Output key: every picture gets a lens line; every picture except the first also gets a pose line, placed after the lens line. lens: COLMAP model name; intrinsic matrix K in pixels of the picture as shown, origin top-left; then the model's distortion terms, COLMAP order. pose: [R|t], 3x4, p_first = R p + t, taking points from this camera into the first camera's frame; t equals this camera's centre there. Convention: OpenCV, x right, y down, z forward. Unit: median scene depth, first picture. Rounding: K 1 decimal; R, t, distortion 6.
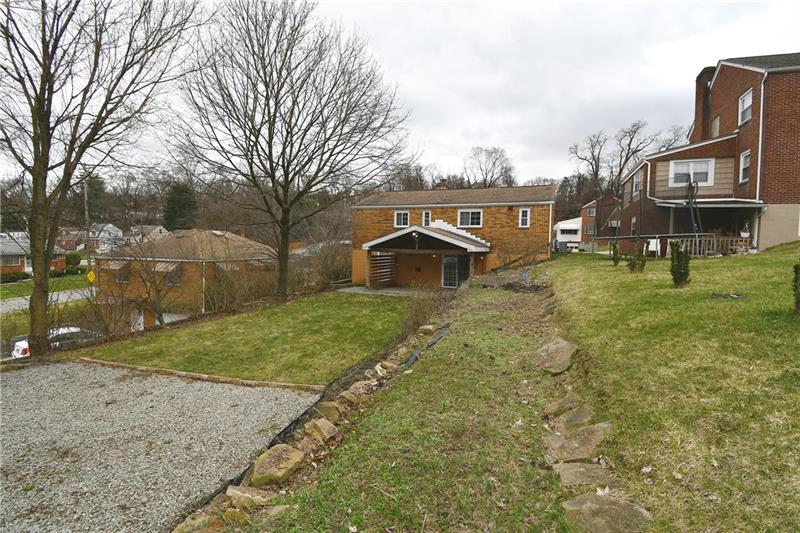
lens RADIAL K [[351.2, 0, 397.8], [0, 351.2, 263.6], [0, 0, 1]] dist [0.020848, -0.024578]
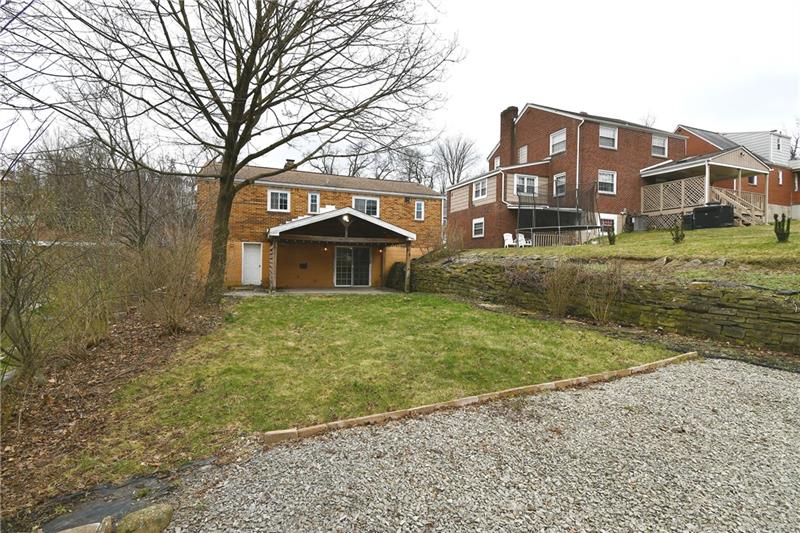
lens RADIAL K [[389.5, 0, 400.0], [0, 389.5, 266.5], [0, 0, 1]] dist [0.002746, 0.000044]
pose [[0.739840, -0.016371, 0.672584, -0.426022], [0.026587, 0.999634, -0.004915, 0.032710], [-0.672258, 0.021518, 0.740004, 0.222457]]
